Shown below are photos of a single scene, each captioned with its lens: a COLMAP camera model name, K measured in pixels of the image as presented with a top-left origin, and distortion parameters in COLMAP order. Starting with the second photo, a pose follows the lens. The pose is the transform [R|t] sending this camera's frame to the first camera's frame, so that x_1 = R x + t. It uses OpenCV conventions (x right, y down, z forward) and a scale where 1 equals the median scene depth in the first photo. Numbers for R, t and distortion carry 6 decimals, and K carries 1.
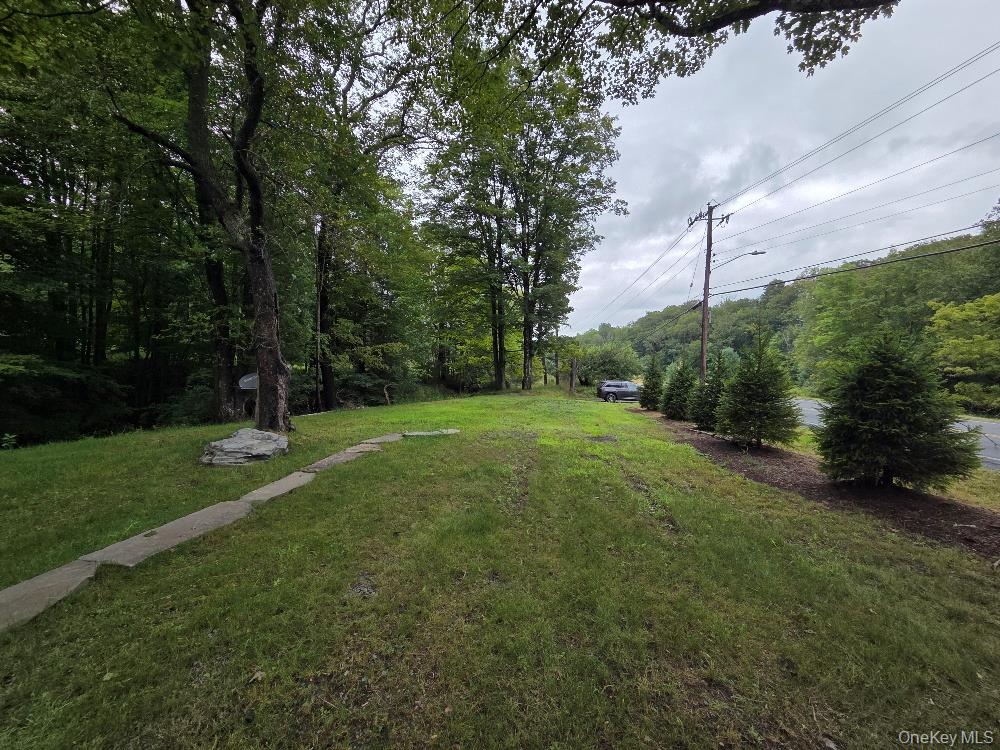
lens RADIAL K [[404.0, 0, 499.8], [0, 404.0, 374.3], [0, 0, 1]] dist [0.000913, 0.000054]
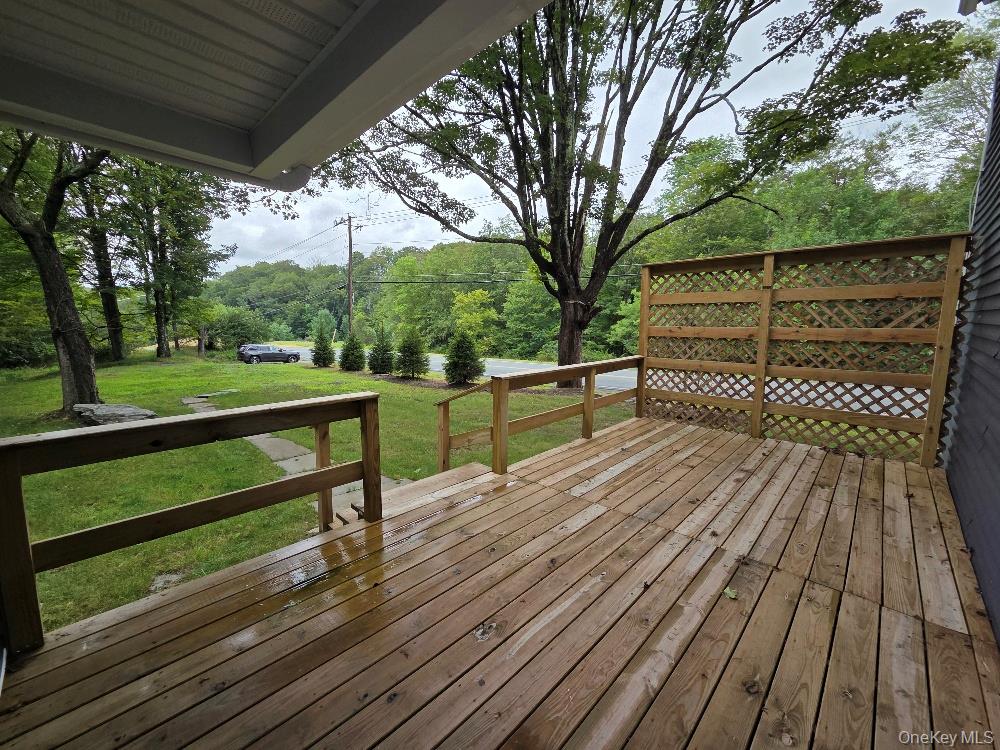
lens RADIAL K [[404.0, 0, 499.9], [0, 404.0, 376.5], [0, 0, 1]] dist [0.000913, 0.000054]
pose [[0.586163, -0.097032, 0.804362, -0.206866], [0.008851, 0.993510, 0.113400, -0.014986], [-0.810145, -0.059351, 0.583218, -0.151442]]
